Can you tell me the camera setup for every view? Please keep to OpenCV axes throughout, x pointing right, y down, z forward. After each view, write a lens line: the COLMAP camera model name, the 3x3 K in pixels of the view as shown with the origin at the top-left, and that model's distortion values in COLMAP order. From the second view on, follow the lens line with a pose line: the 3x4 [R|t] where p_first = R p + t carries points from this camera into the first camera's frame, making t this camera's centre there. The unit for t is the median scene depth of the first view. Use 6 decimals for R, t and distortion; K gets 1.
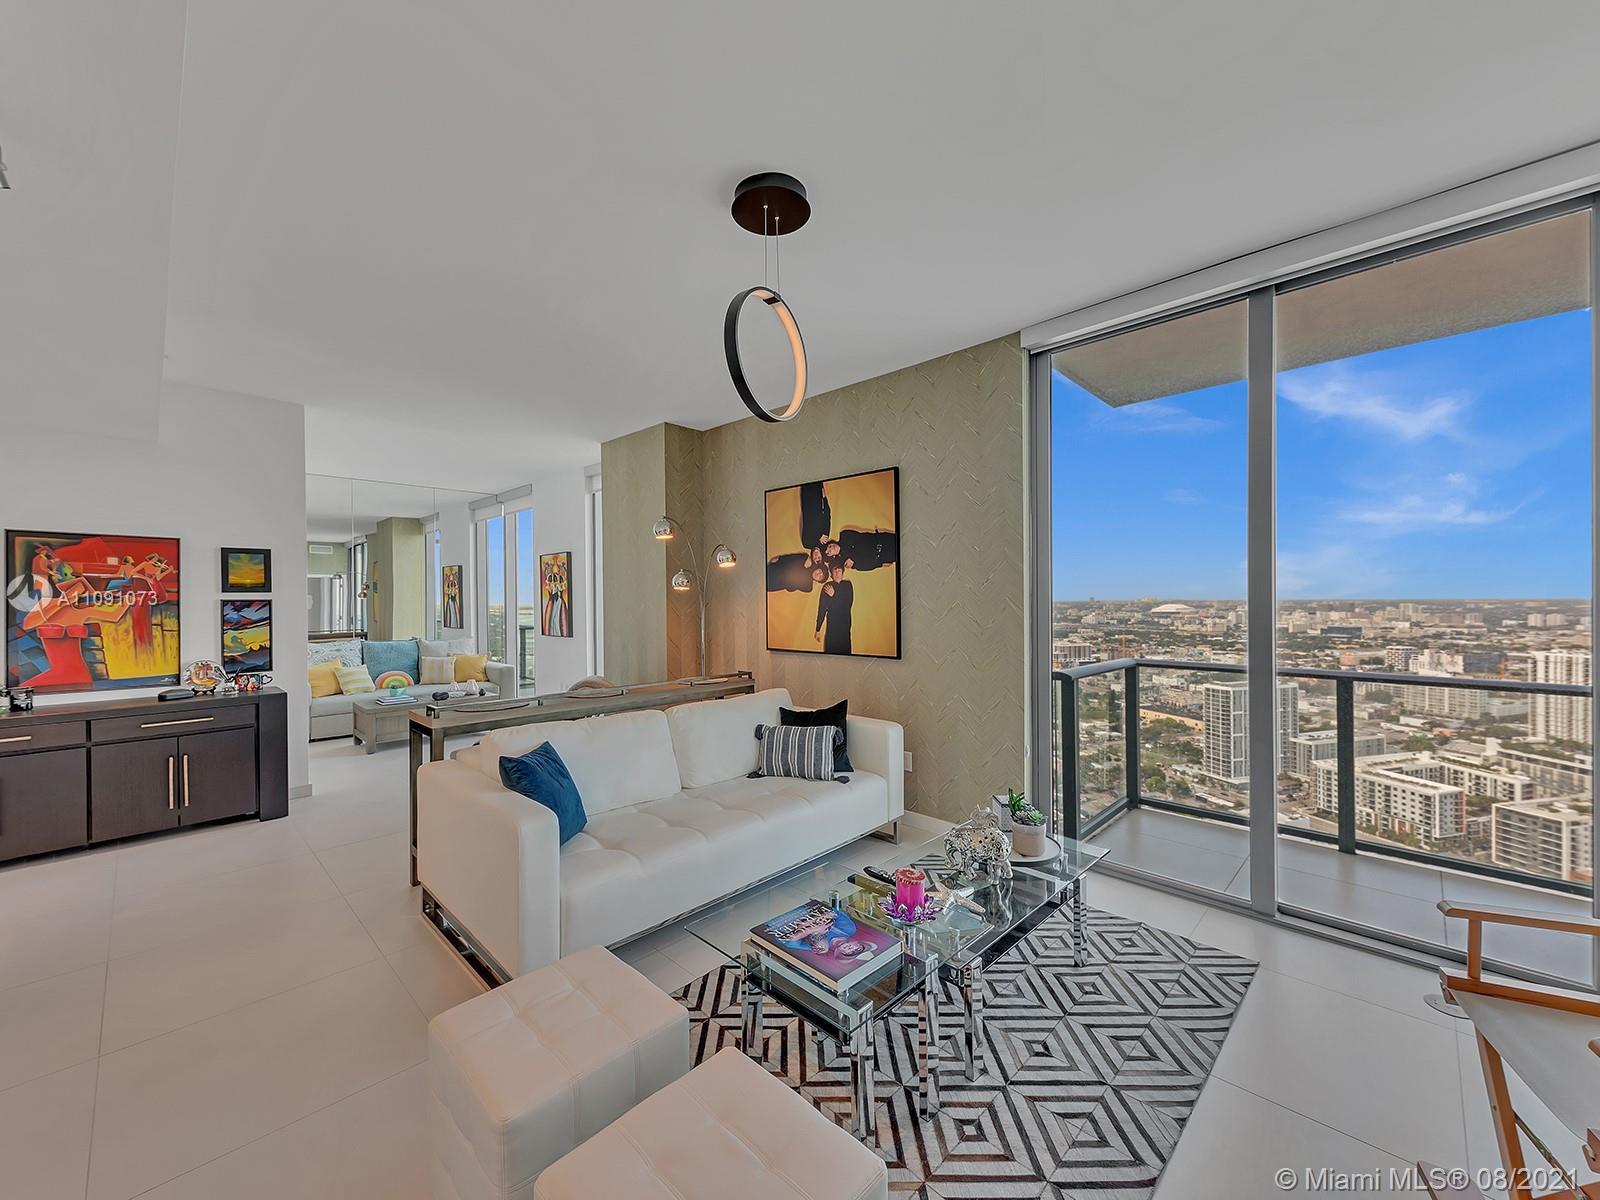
lens RADIAL K [[630.4, 0, 797.0], [0, 630.4, 599.8], [0, 0, 1]] dist [0.013643, -0.005287]
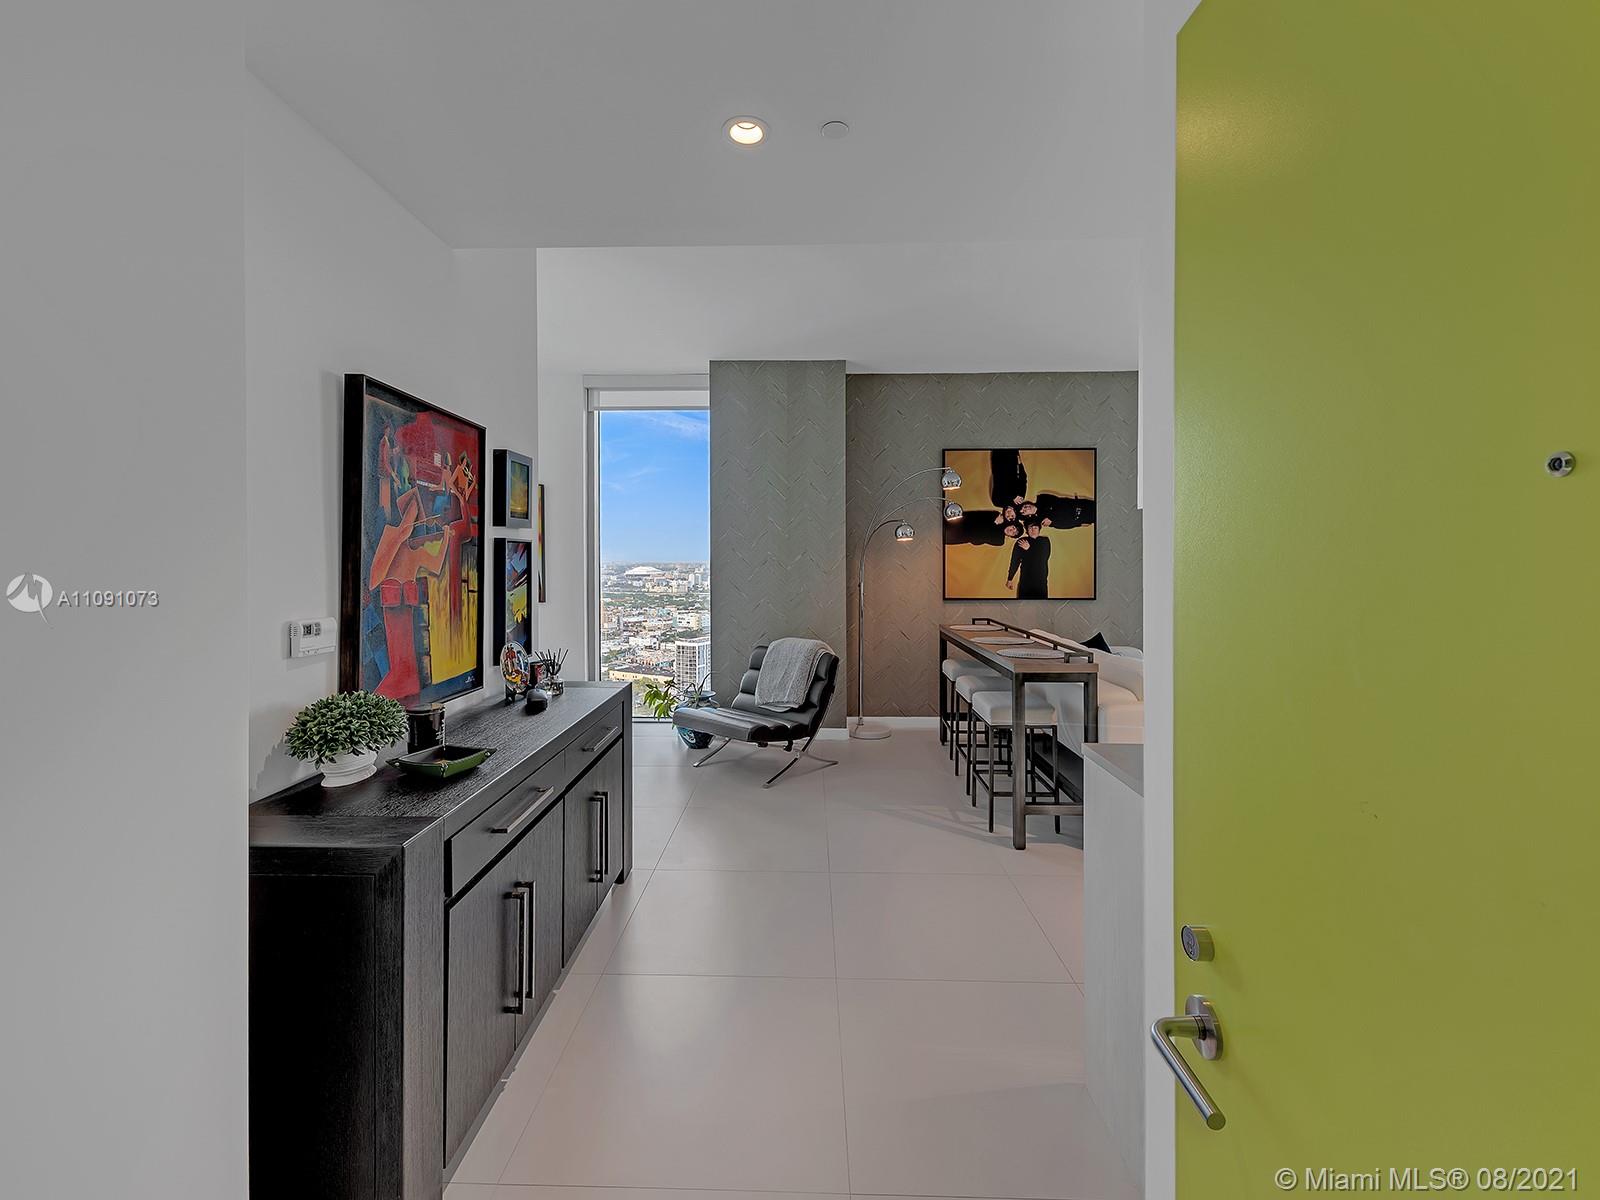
lens RADIAL K [[690.6, 0, 778.1], [0, 690.6, 557.4], [0, 0, 1]] dist [0.004136, 0.001656]
pose [[0.751065, 0.009081, 0.660165, -1.139629], [-0.003878, 0.999949, -0.009343, 0.022464], [-0.660216, 0.004456, 0.751062, 0.350229]]
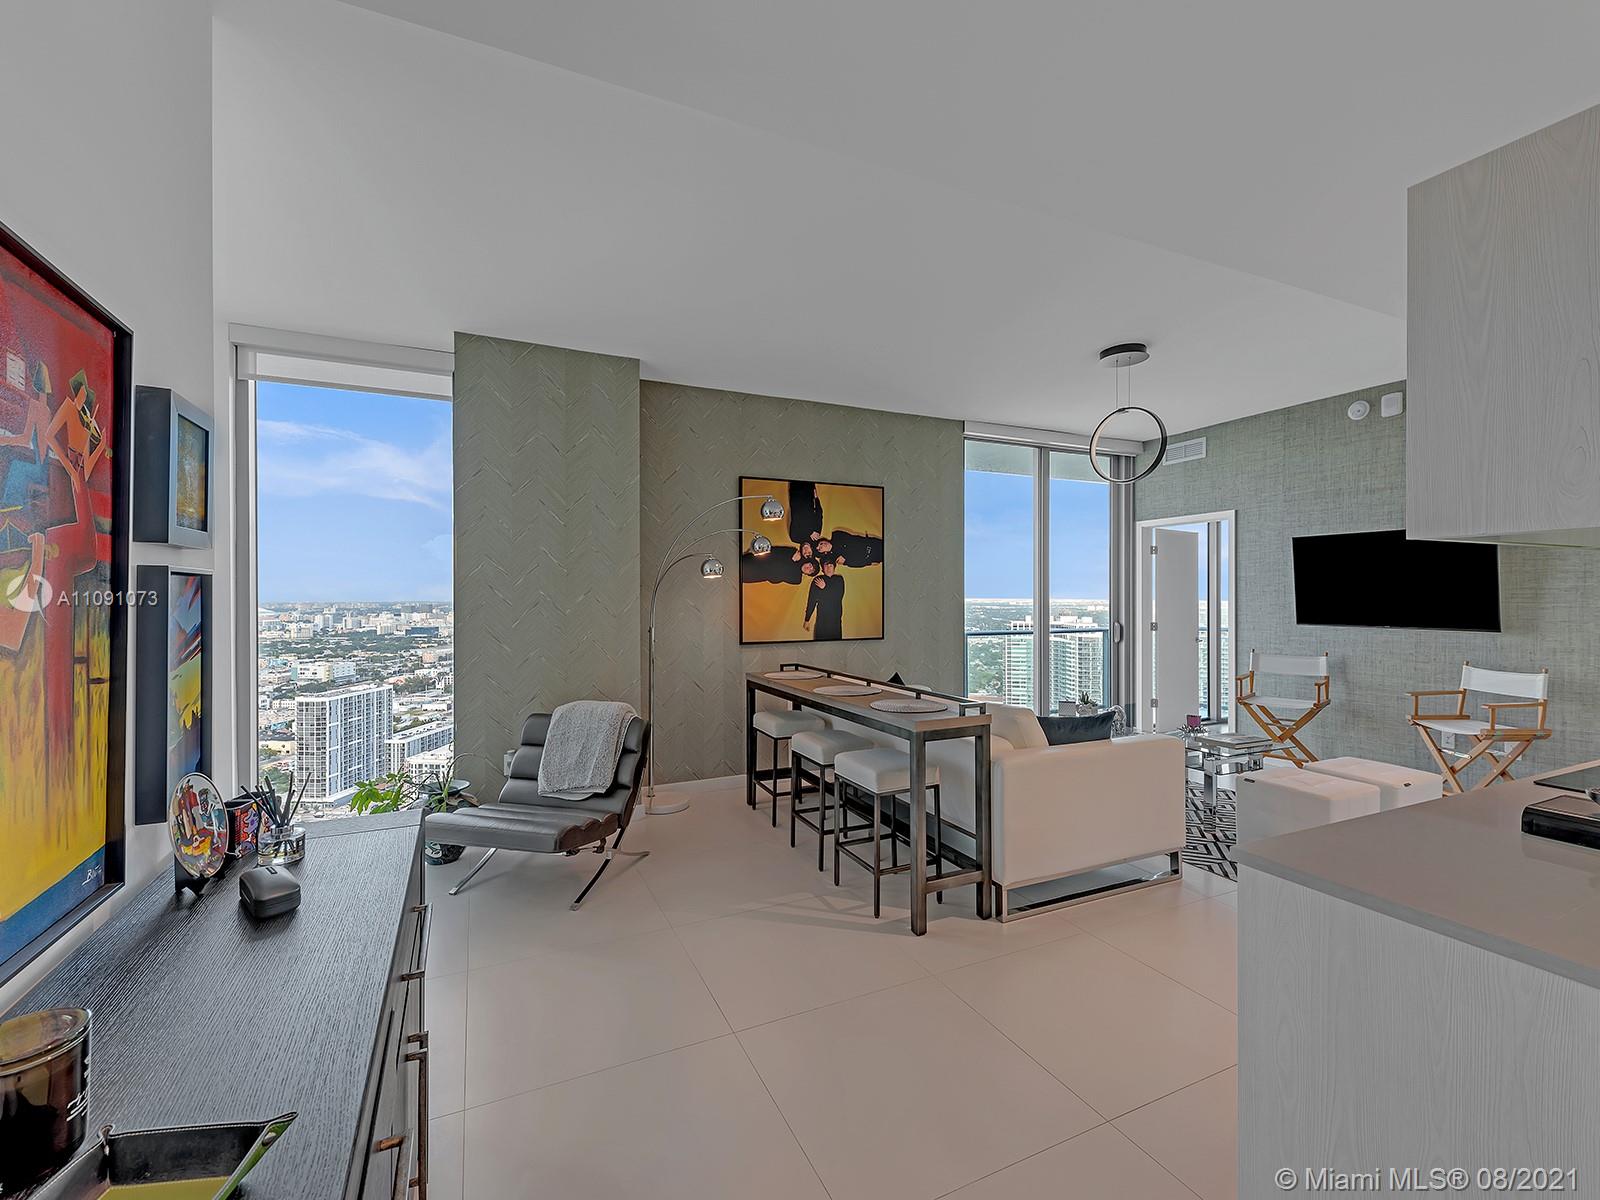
lens RADIAL K [[690.6, 0, 794.7], [0, 690.6, 591.0], [0, 0, 1]] dist [0.004136, 0.001656]
pose [[0.364486, 0.012820, 0.931121, -1.100523], [0.002162, 0.999891, -0.014613, 0.016335], [-0.931206, 0.007339, 0.364419, 0.610520]]
